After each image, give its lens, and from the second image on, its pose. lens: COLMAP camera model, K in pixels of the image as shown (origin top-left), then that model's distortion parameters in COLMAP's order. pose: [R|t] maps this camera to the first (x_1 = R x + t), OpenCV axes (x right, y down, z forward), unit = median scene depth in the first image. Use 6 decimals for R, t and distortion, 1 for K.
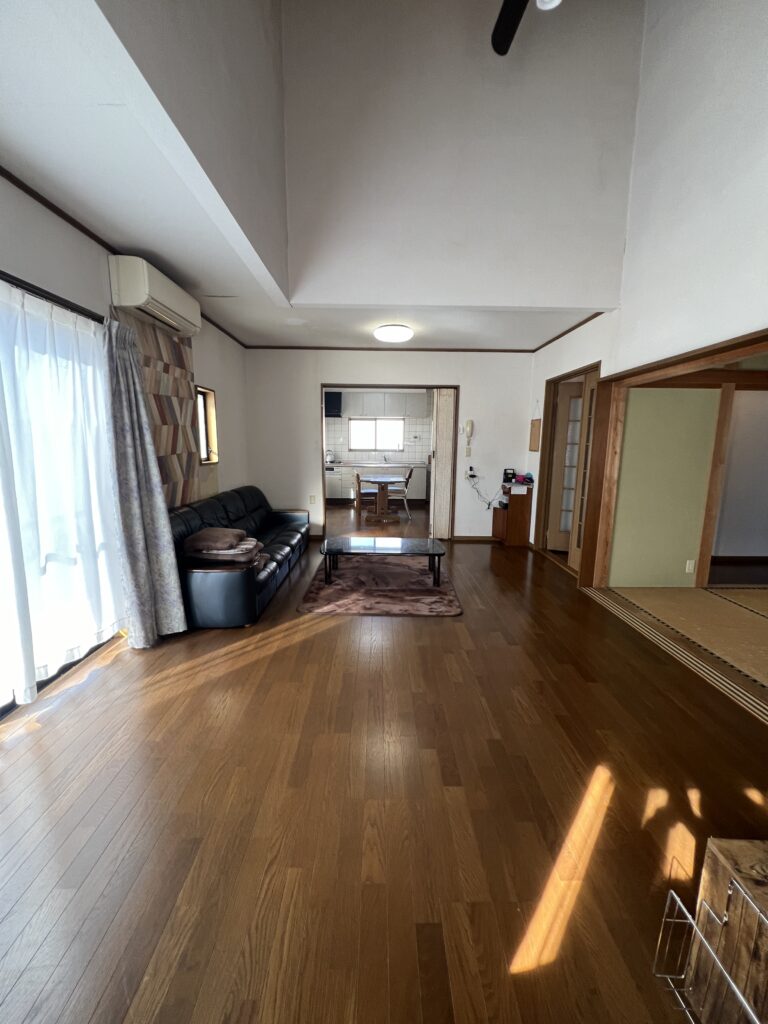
lens RADIAL K [[412.5, 0, 382.2], [0, 412.5, 509.5], [0, 0, 1]] dist [-0.000026, 0.000000]
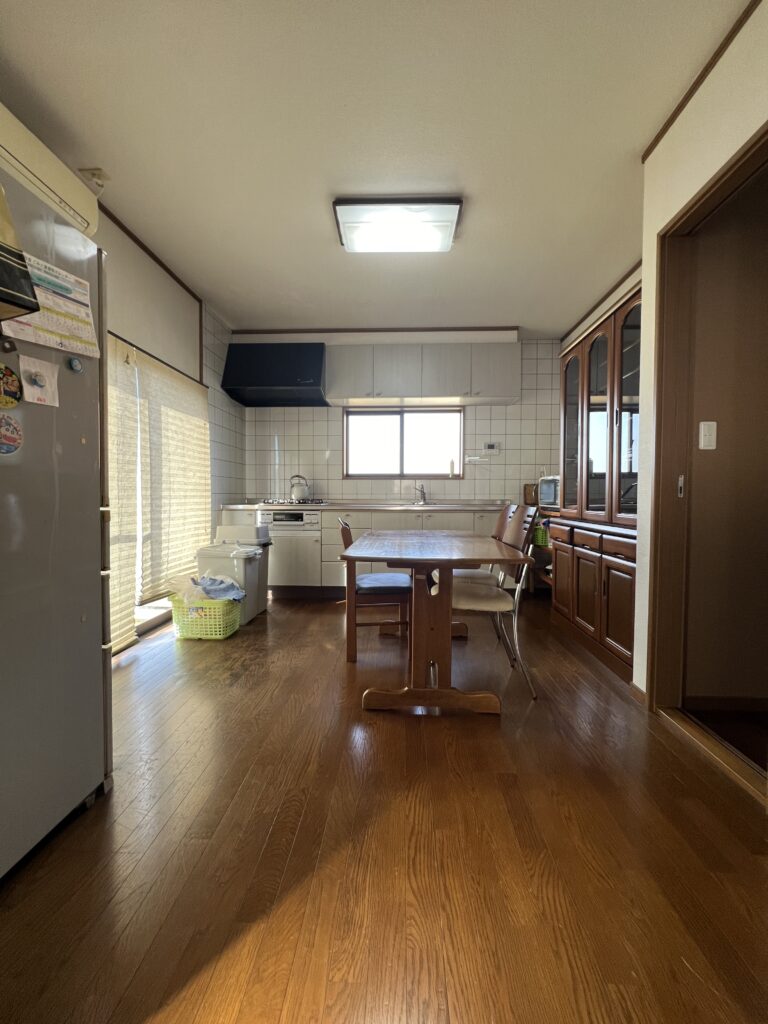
lens RADIAL K [[411.6, 0, 385.4], [0, 411.6, 509.8], [0, 0, 1]] dist [-0.002135, 0.000412]
pose [[0.998528, -0.005963, -0.053909, -0.009657], [-0.001020, 0.991697, -0.128594, -0.048686], [0.054228, 0.128460, 0.990231, 0.558640]]
